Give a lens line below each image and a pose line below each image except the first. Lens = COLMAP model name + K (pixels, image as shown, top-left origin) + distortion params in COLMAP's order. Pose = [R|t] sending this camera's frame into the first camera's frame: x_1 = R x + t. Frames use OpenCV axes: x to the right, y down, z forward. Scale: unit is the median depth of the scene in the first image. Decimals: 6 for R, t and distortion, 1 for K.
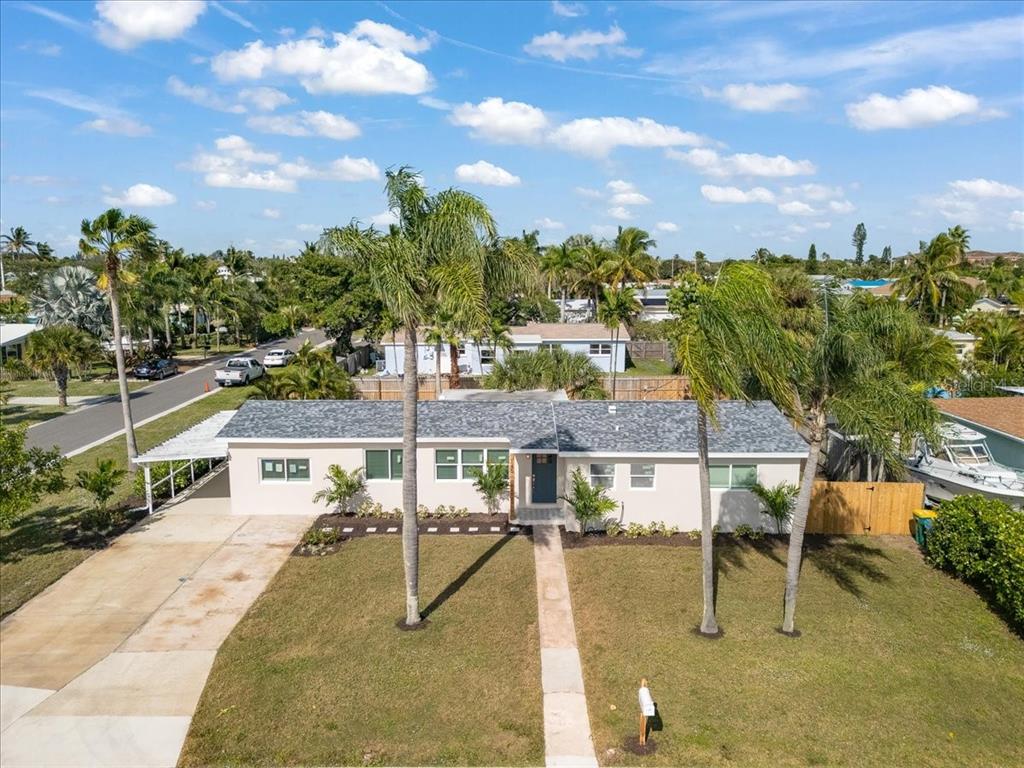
lens RADIAL K [[755.5, 0, 512.0], [0, 755.5, 384.0], [0, 0, 1]] dist [0.044400, -0.008979]
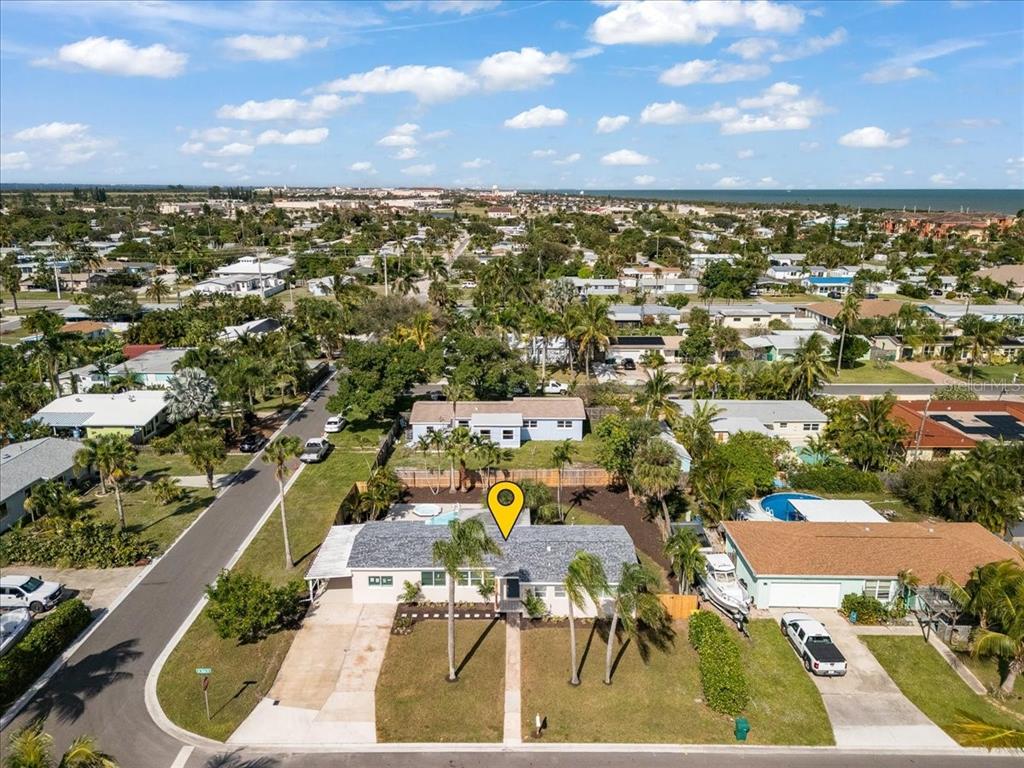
lens RADIAL K [[755.5, 0, 512.0], [0, 755.5, 384.0], [0, 0, 1]] dist [0.044400, -0.008979]
pose [[0.999999, -0.000950, 0.000993, 0.041210], [0.000851, 0.995429, 0.095496, -0.618964], [-0.001080, -0.095495, 0.995429, -0.959189]]
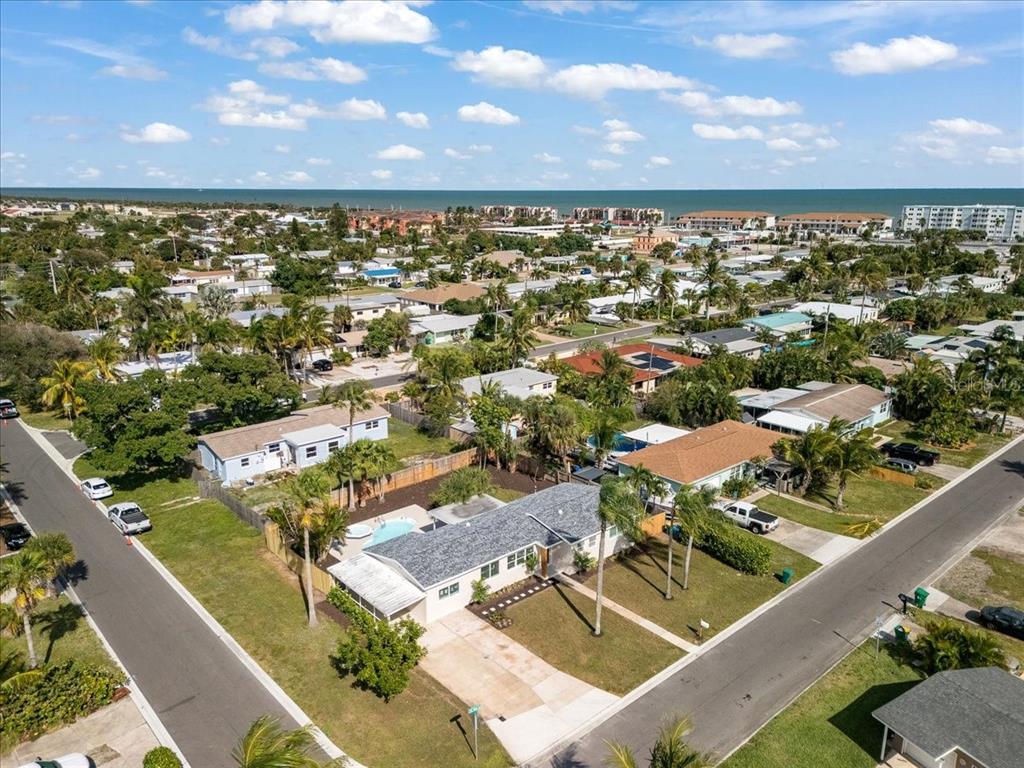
lens RADIAL K [[755.5, 0, 512.0], [0, 755.5, 384.0], [0, 0, 1]] dist [0.044400, -0.008979]
pose [[0.745170, -0.169235, 0.645043, -1.424144], [0.106118, 0.985031, 0.135844, -0.694119], [-0.658377, -0.032776, 0.751974, -0.571776]]
